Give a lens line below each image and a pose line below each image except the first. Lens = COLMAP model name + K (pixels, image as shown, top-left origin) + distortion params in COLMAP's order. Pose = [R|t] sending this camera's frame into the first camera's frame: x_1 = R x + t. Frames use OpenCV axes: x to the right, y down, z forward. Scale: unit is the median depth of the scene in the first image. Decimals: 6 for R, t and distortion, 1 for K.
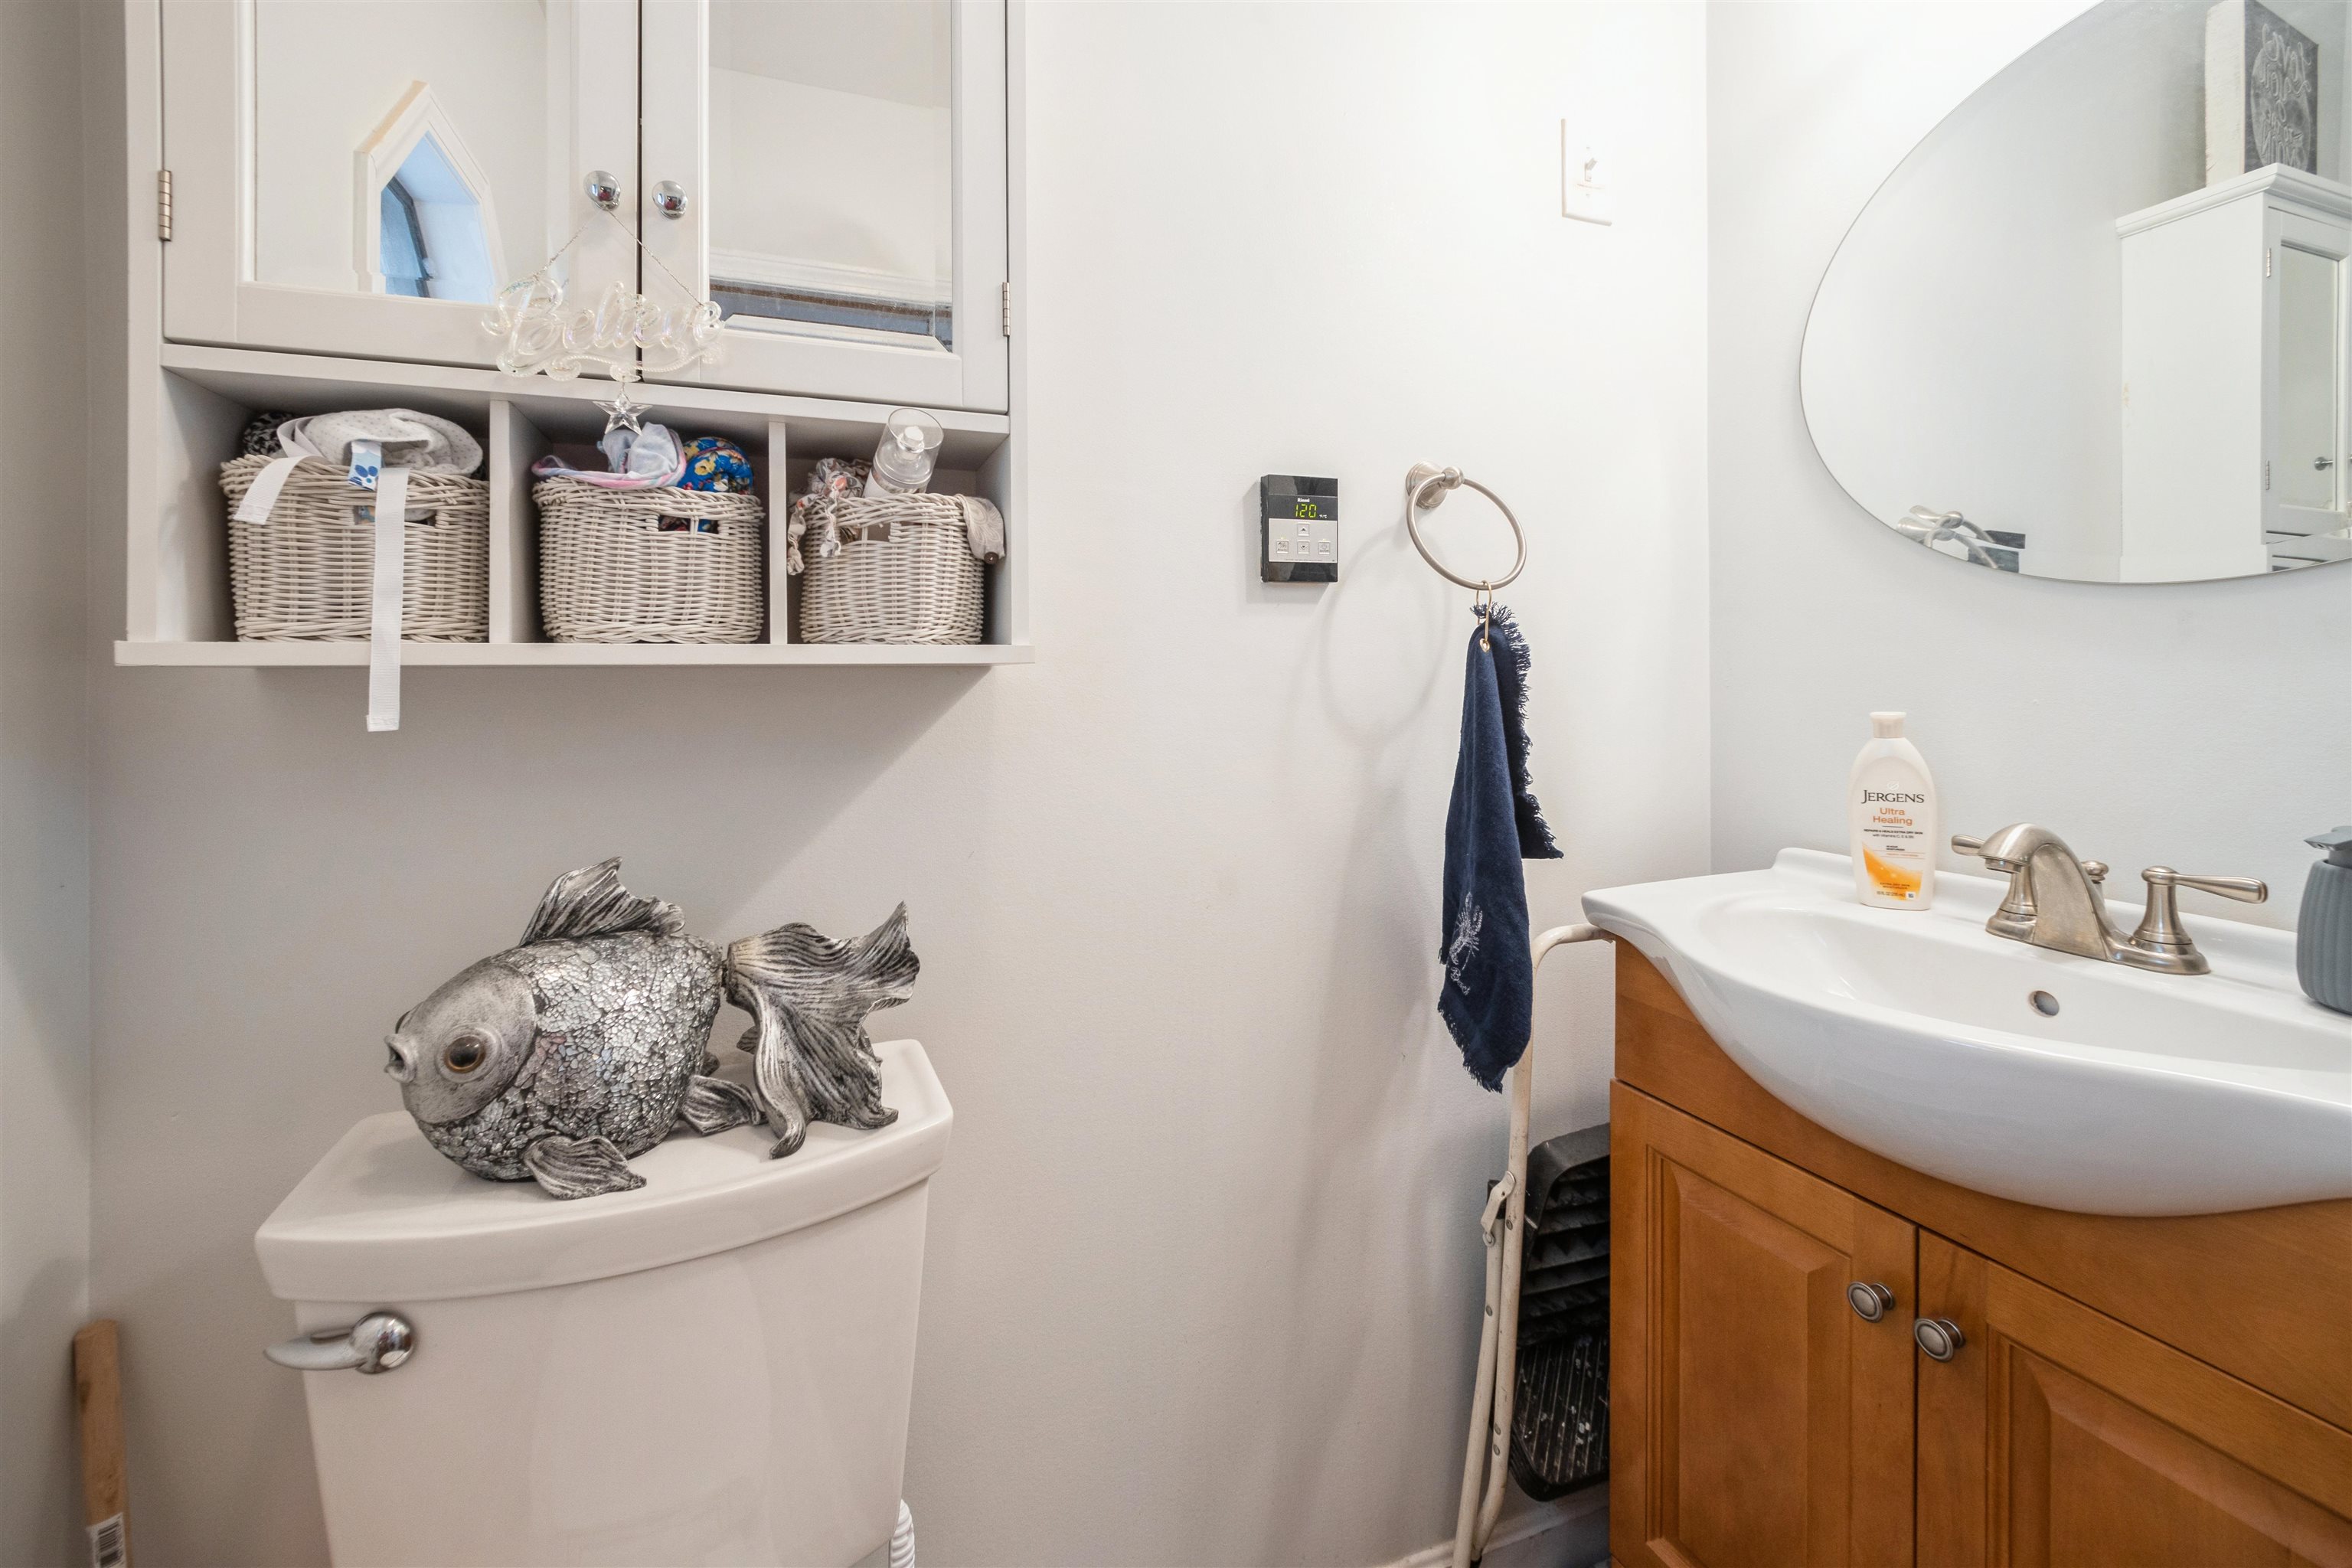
lens RADIAL K [[952.2, 0, 1177.7], [0, 952.2, 698.4], [0, 0, 1]] dist [0.001678, -0.000424]
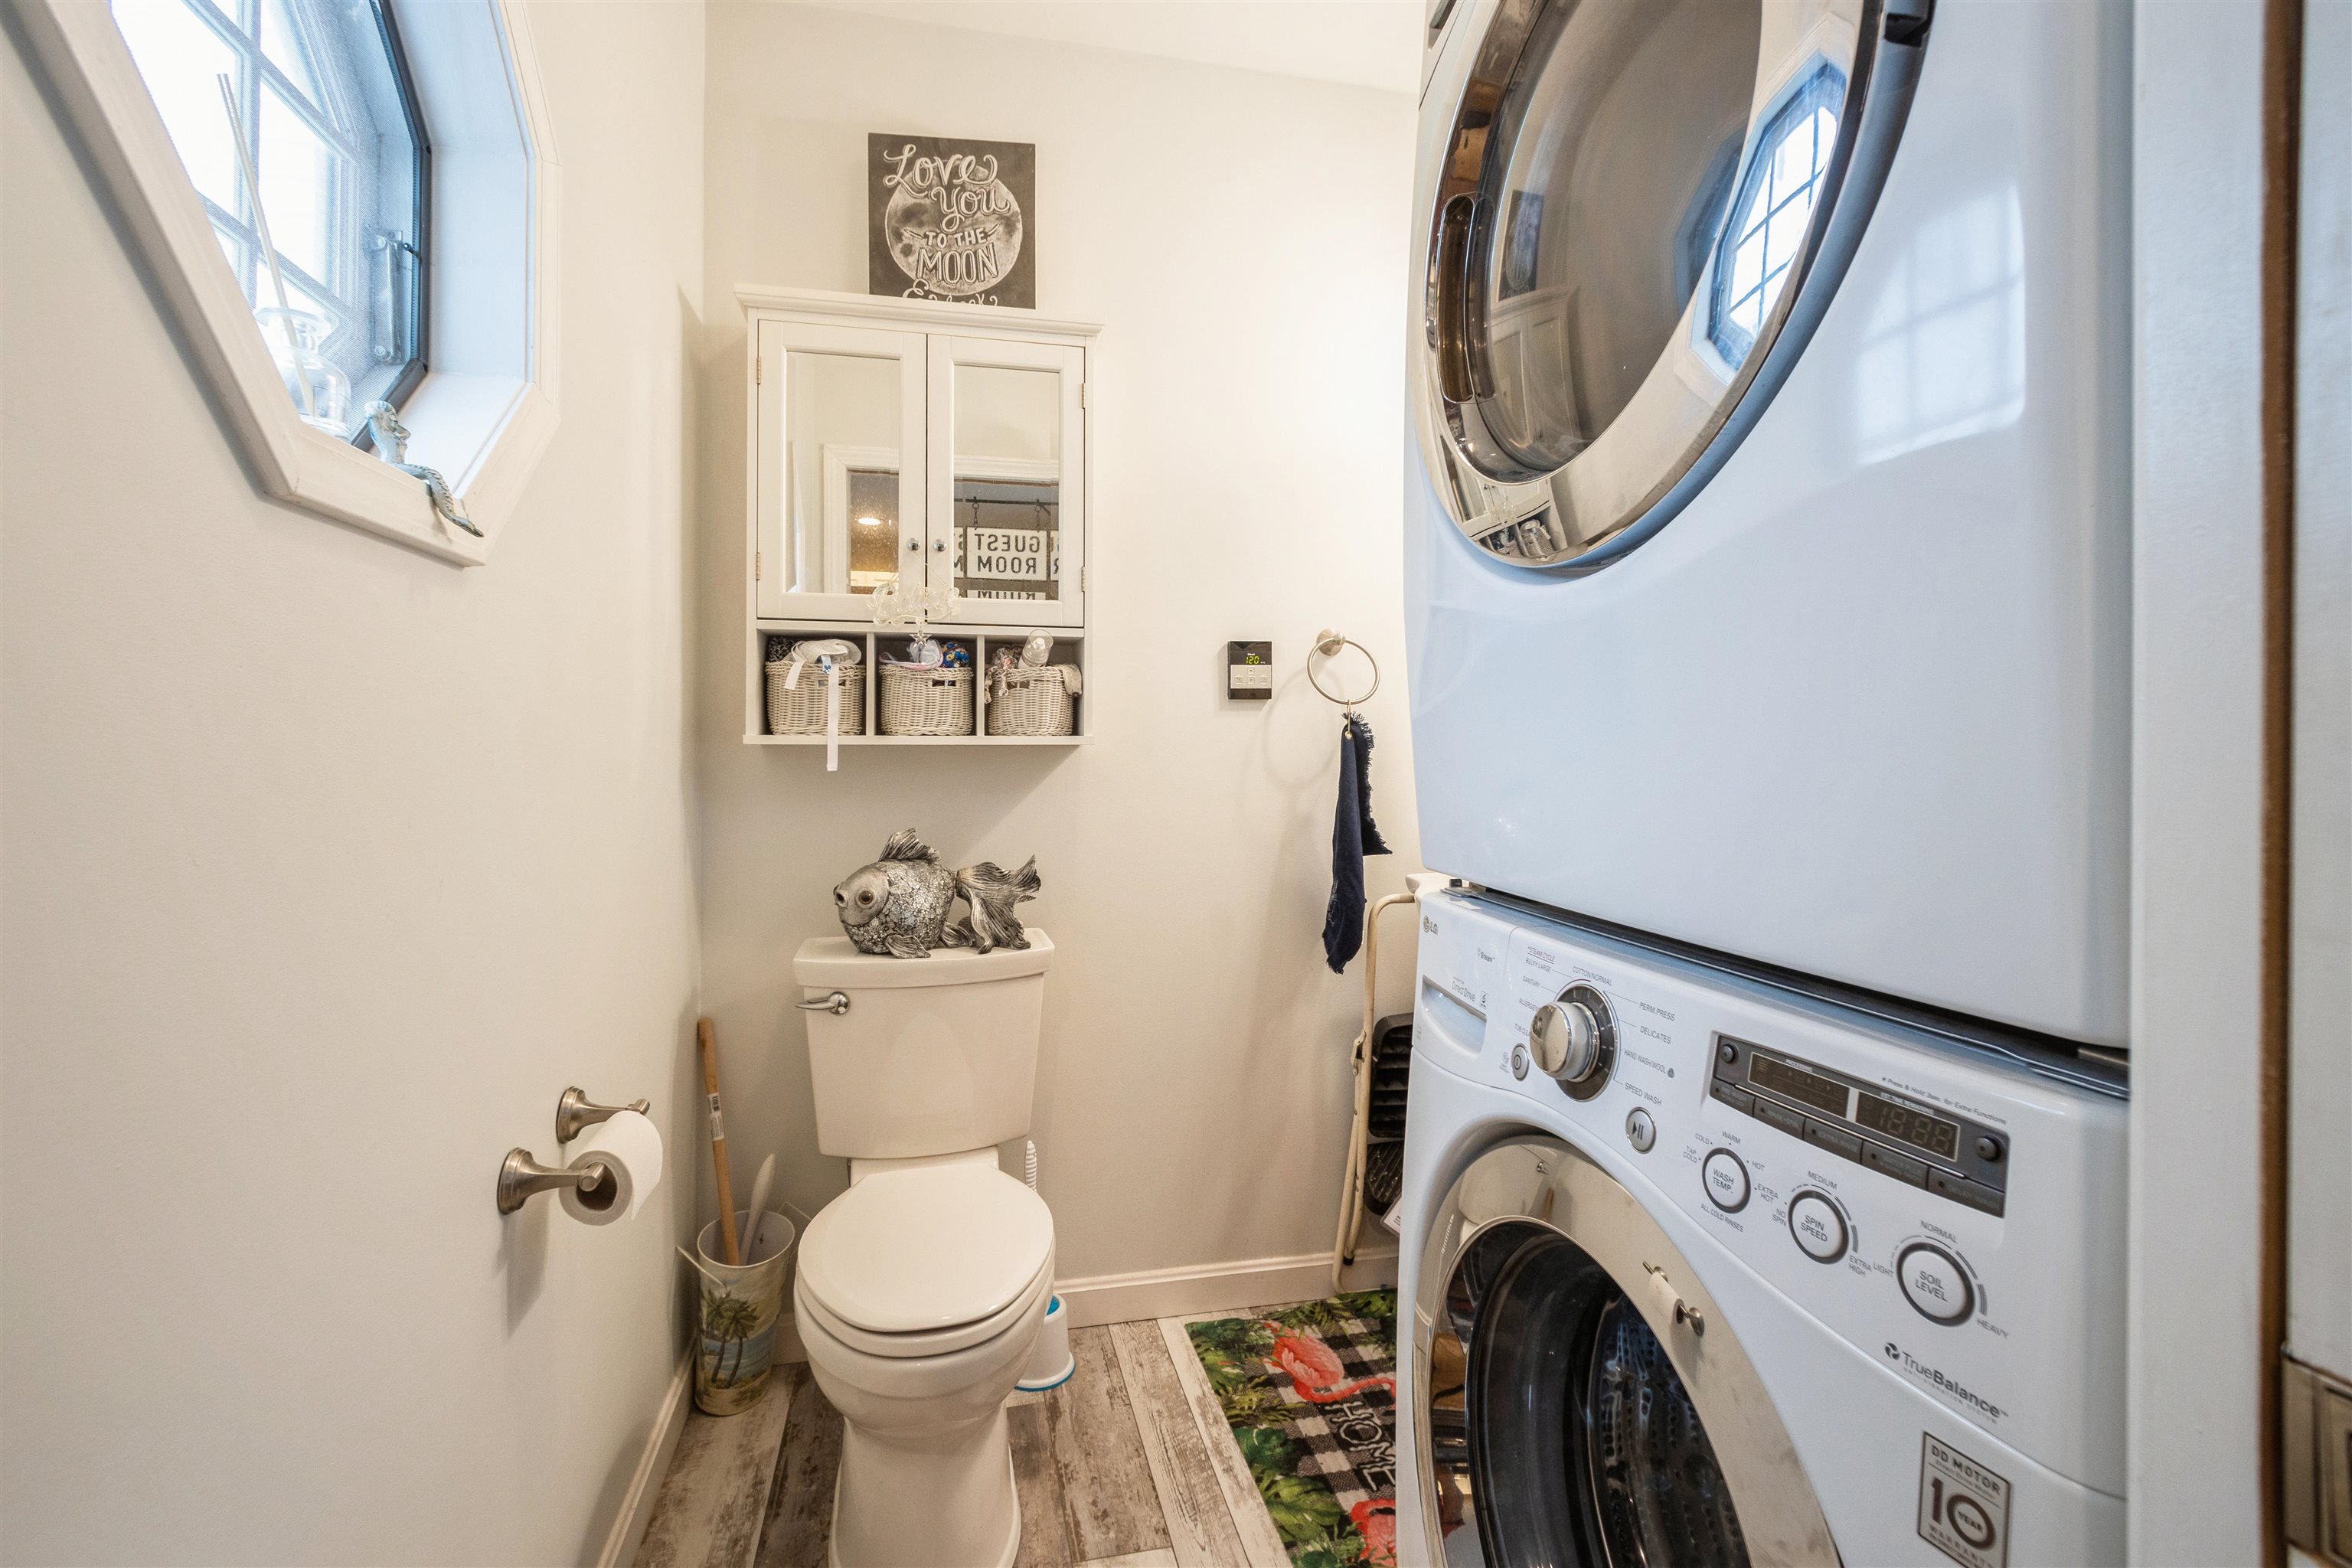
lens RADIAL K [[959.6, 0, 1176.0], [0, 959.6, 784.0], [0, 0, 1]] dist [0.027172, -0.000379]
pose [[0.988914, 0.012870, -0.147932, 0.366211], [-0.010757, 0.999828, 0.015078, 0.017442], [0.148100, -0.013320, 0.988883, -1.155283]]
